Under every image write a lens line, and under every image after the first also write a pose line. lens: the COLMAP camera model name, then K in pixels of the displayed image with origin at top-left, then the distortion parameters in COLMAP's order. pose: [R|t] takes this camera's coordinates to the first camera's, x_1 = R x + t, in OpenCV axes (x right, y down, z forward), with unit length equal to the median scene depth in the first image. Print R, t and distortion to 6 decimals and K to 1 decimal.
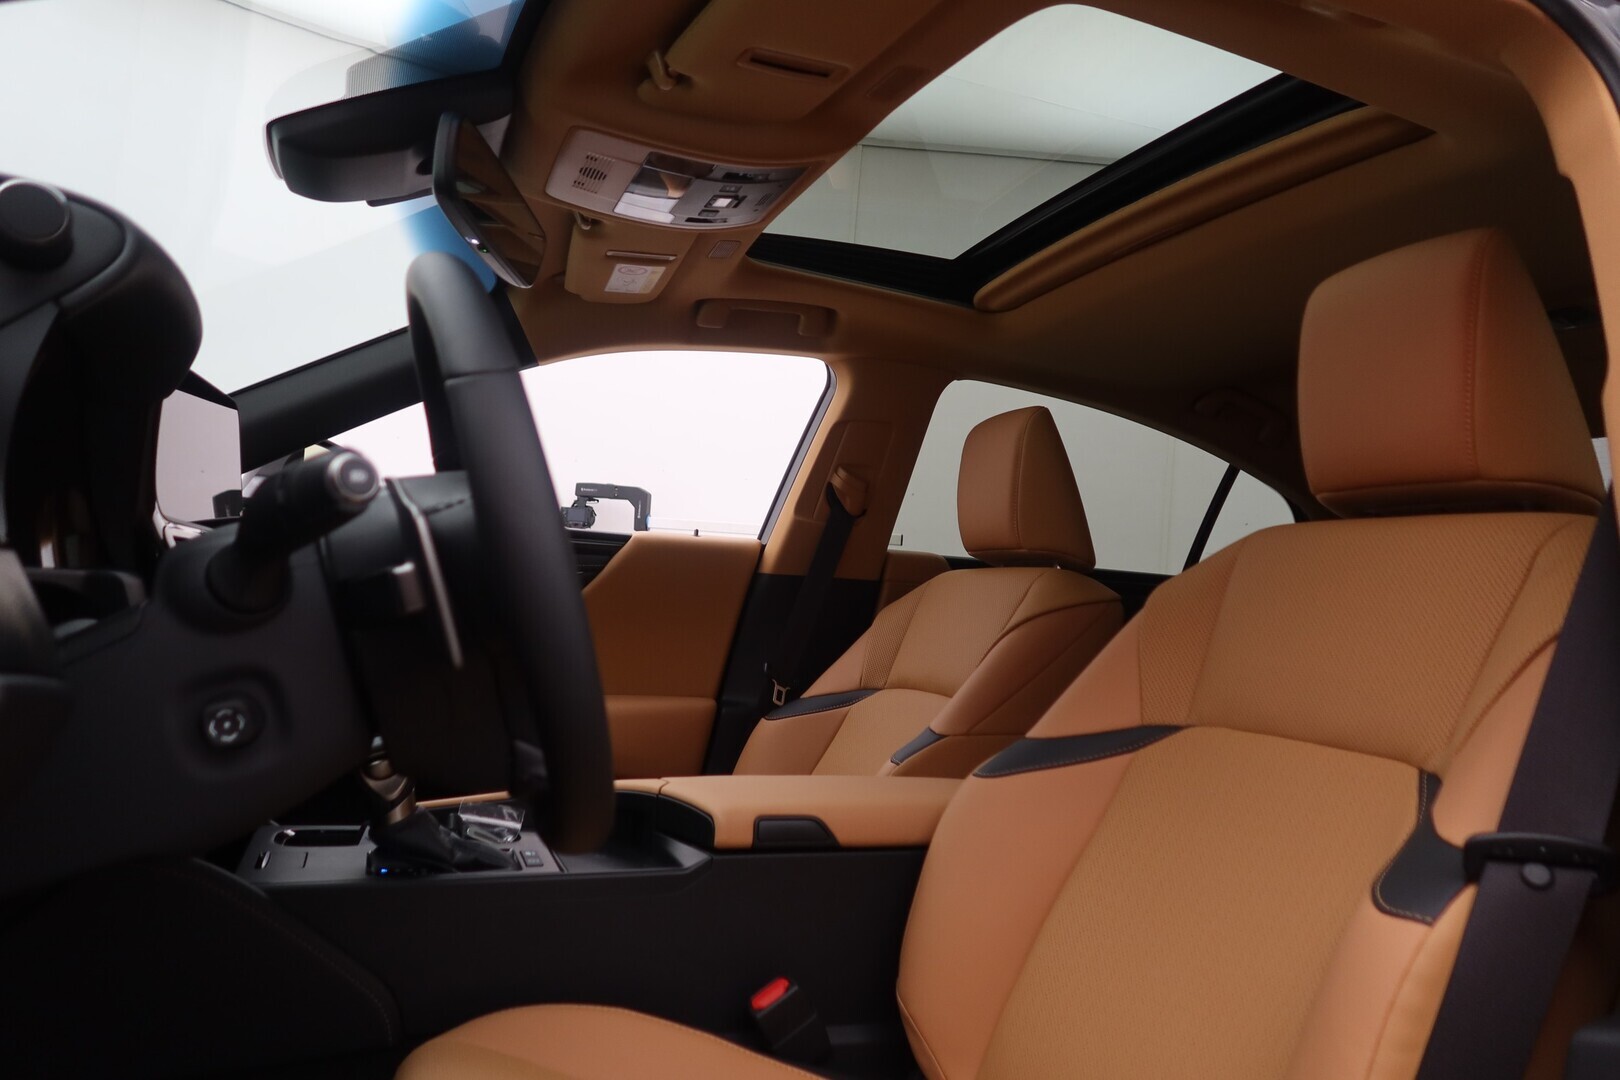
lens RADIAL K [[1118.4, 0, 809.5], [0, 1118.4, 522.8], [0, 0, 1]] dist [-0.003351, -0.001845]
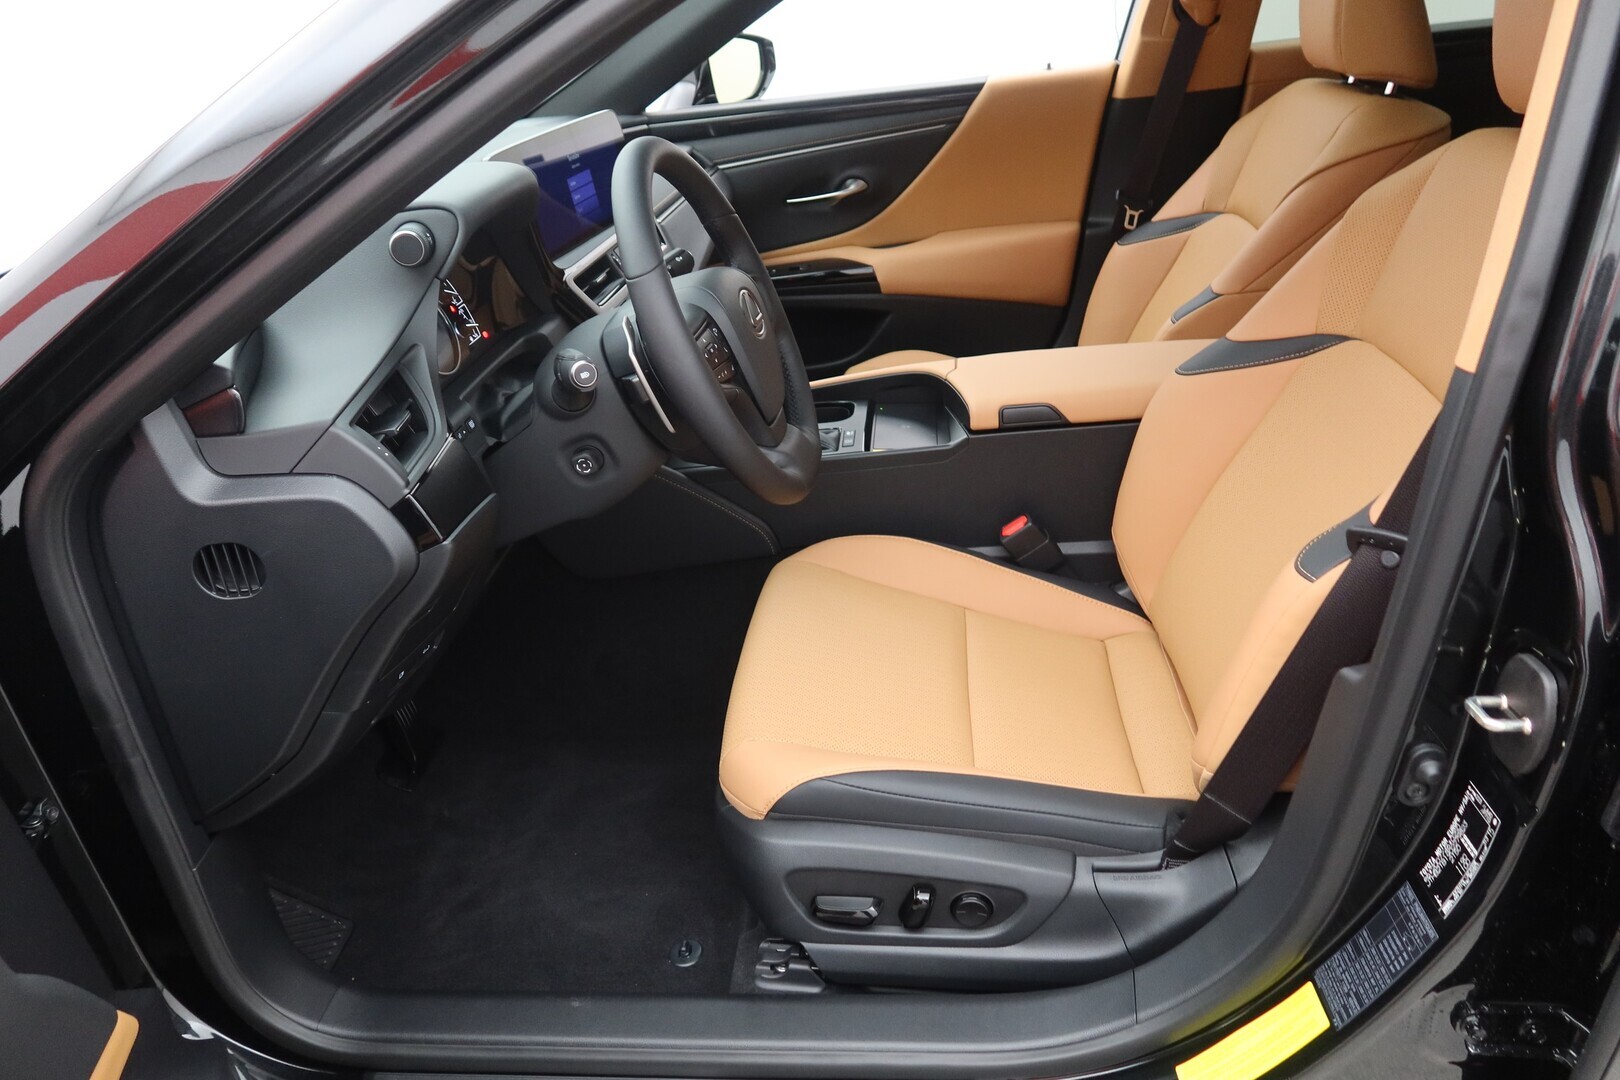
lens RADIAL K [[1118.4, 0, 809.5], [0, 1118.4, 522.8], [0, 0, 1]] dist [-0.003351, -0.001845]
pose [[0.881315, 0.050439, -0.469830, 0.224738], [0.203975, 0.856272, 0.474545, -0.175173], [0.426238, -0.514057, 0.744356, -0.098405]]
